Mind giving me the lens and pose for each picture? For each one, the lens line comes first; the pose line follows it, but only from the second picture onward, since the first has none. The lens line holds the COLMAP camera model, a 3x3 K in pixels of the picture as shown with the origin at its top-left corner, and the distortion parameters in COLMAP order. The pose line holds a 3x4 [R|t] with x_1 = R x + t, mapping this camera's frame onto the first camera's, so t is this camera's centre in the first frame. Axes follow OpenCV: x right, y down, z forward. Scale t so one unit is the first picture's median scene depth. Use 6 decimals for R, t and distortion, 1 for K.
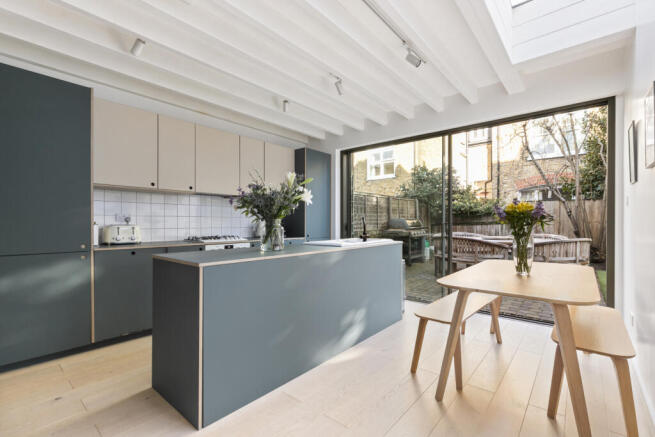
lens RADIAL K [[293.9, 0, 327.5], [0, 293.9, 218.5], [0, 0, 1]] dist [0.001393, 0.000045]
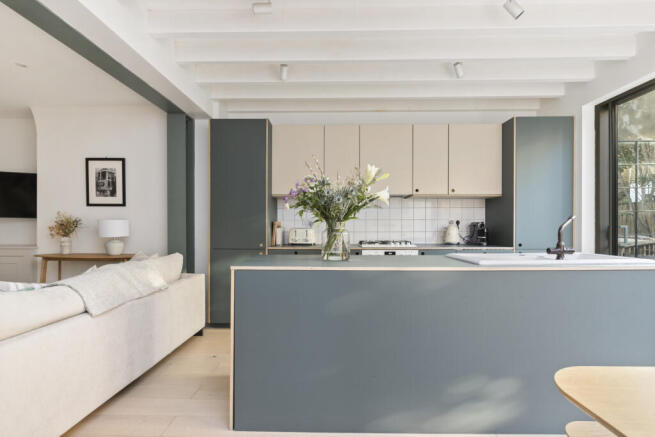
lens RADIAL K [[308.7, 0, 327.5], [0, 308.7, 218.5], [0, 0, 1]] dist [-0.000961, -0.000003]
pose [[0.636098, -0.021669, -0.771304, 0.274960], [0.012477, 0.999764, -0.017798, 0.006414], [0.771508, 0.001698, 0.636218, 0.275566]]
